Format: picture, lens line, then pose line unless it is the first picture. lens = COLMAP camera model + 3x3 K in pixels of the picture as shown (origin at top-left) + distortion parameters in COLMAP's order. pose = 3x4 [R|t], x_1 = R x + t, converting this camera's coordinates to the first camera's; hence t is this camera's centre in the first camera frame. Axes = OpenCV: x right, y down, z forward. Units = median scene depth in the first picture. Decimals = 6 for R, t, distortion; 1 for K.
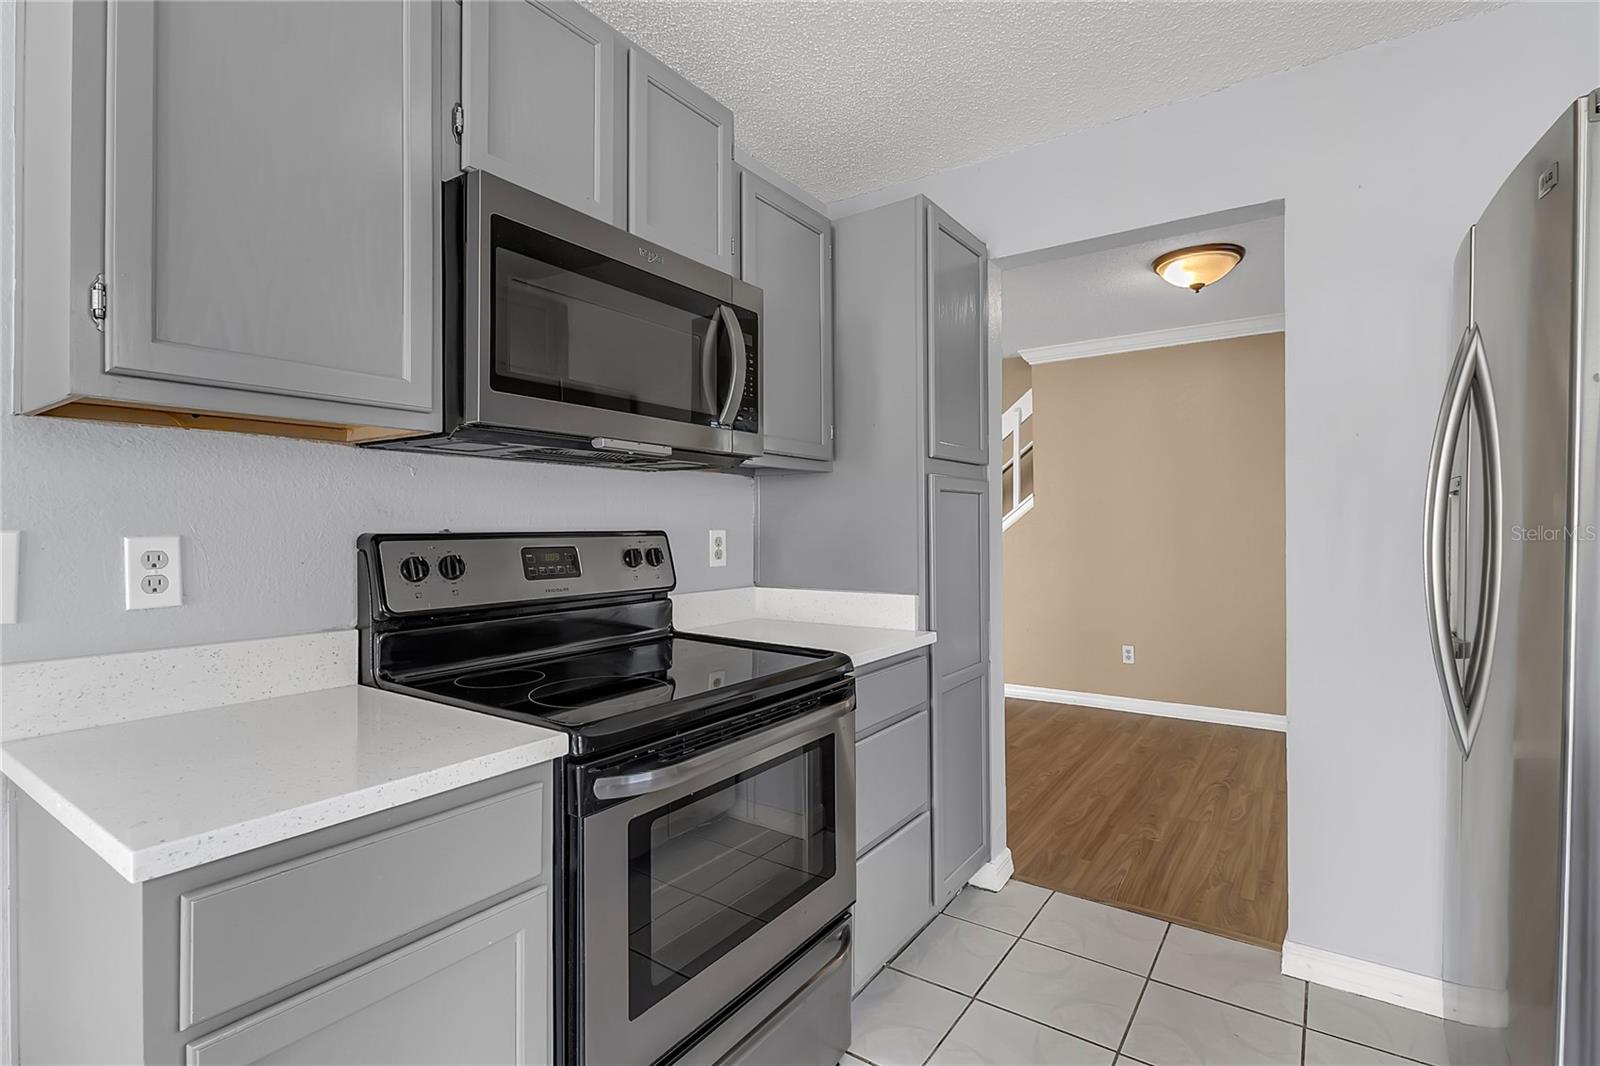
lens RADIAL K [[748.4, 0, 800.9], [0, 748.4, 528.0], [0, 0, 1]] dist [0.003739, -0.003494]
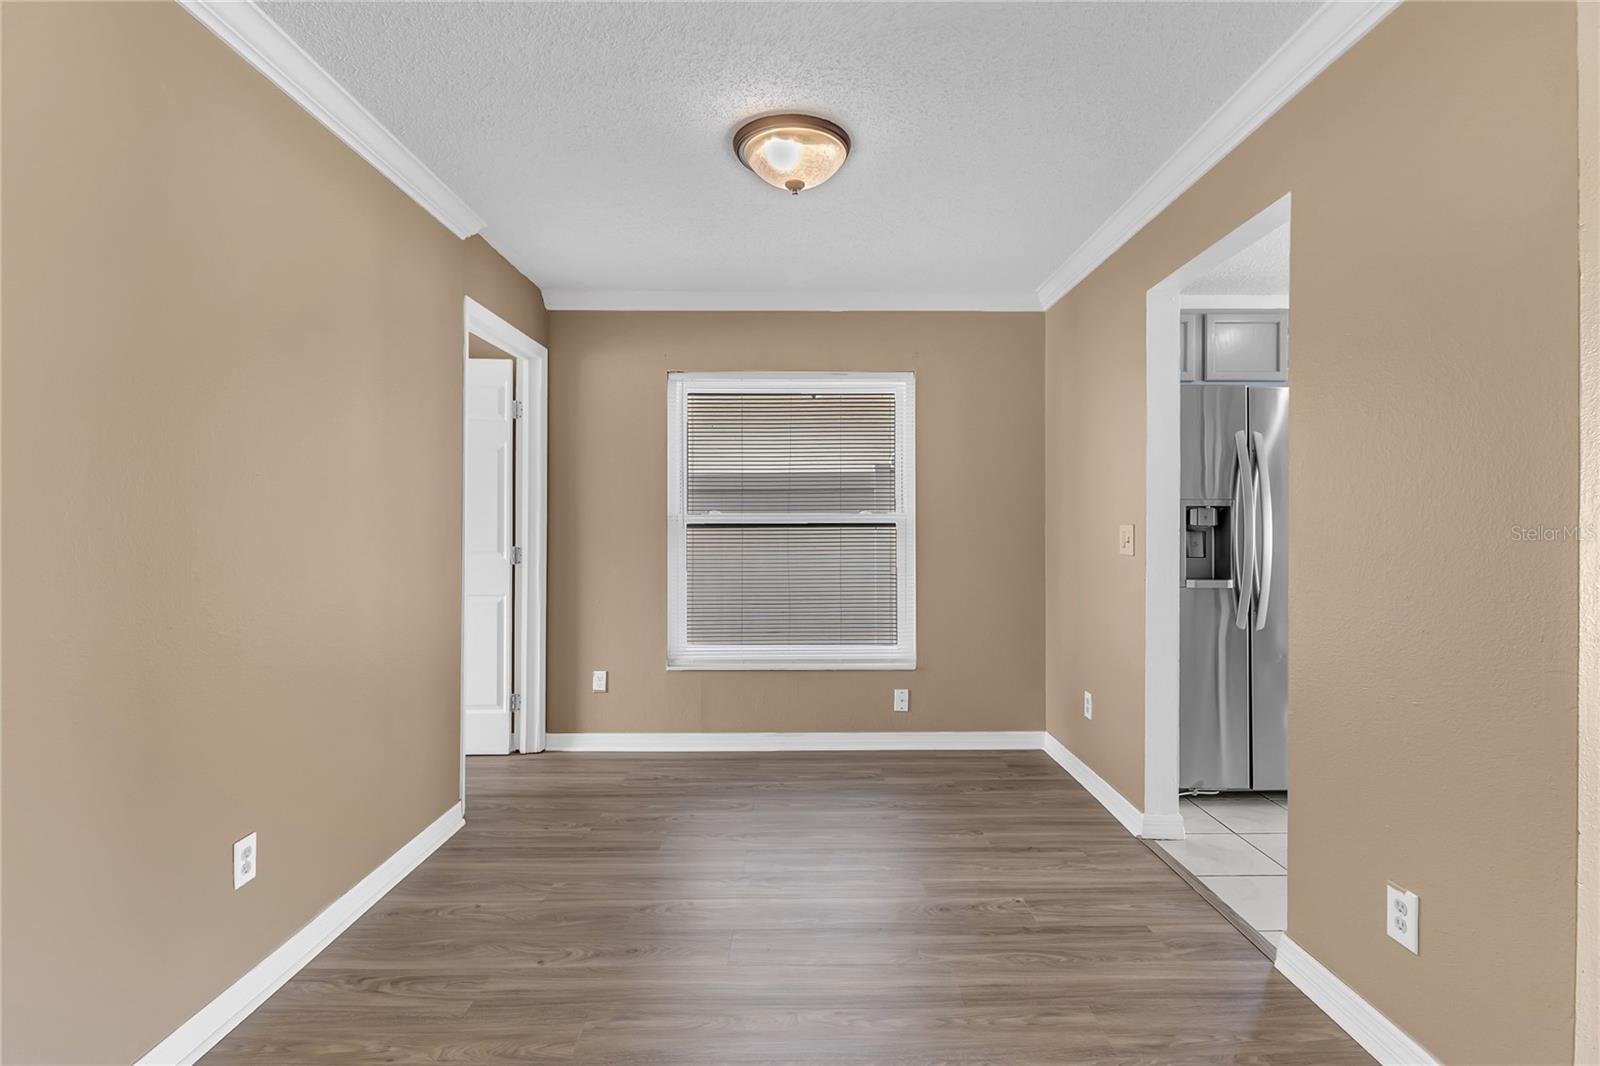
lens RADIAL K [[748.4, 0, 804.7], [0, 748.4, 519.8], [0, 0, 1]] dist [0.003739, -0.003494]
pose [[-0.577299, 0.005662, 0.816513, -0.070655], [0.005188, 0.999981, -0.003266, -0.005084], [-0.816516, 0.002351, -0.577317, 1.683652]]
